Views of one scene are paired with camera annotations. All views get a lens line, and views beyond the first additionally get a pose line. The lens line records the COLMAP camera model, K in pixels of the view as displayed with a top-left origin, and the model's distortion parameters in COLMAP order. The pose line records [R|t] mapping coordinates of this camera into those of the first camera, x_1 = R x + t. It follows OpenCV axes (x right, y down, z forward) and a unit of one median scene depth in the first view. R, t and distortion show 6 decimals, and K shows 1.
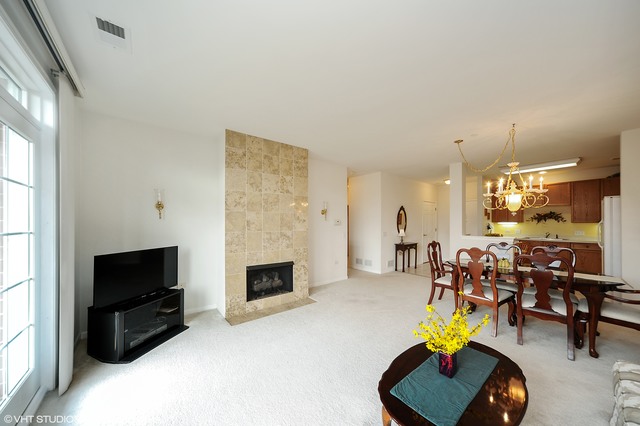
lens RADIAL K [[222.9, 0, 320.3], [0, 222.9, 224.1], [0, 0, 1]] dist [-0.000680, -0.000006]
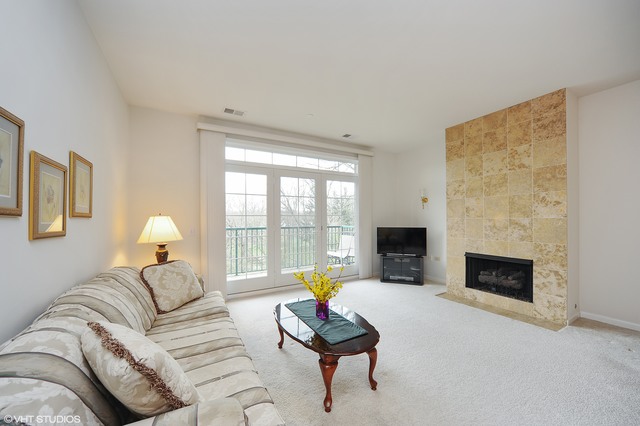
lens RADIAL K [[241.0, 0, 320.0], [0, 241.0, 213.0], [0, 0, 1]] dist [0.001098, 0.000126]
pose [[-0.134796, -0.016896, -0.990729, 0.791036], [0.007200, 0.999812, -0.018030, 0.024283], [0.990847, -0.009564, -0.134649, 0.456359]]
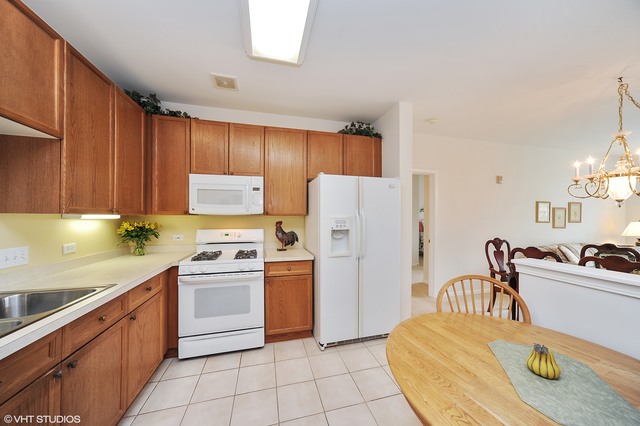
lens RADIAL K [[217.5, 0, 320.0], [0, 217.5, 213.0], [0, 0, 1]] dist [0.000024, 0.000002]
pose [[-0.911964, 0.007375, 0.410203, 1.213960], [-0.000118, 0.999834, -0.018238, -0.009507], [-0.410269, -0.016681, -0.911812, 1.672940]]
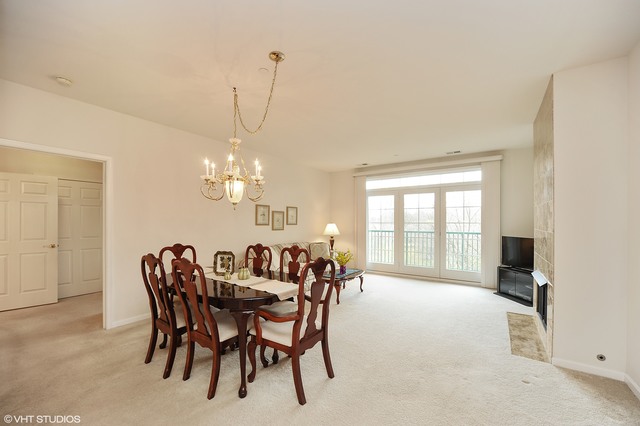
lens RADIAL K [[257.9, 0, 321.0], [0, 257.9, 218.9], [0, 0, 1]] dist [0.000291, -0.000009]
pose [[-0.958554, 0.003117, -0.284894, 0.689589], [0.005337, 0.999961, -0.007017, -0.003397], [0.284861, -0.008247, -0.958533, 1.587021]]
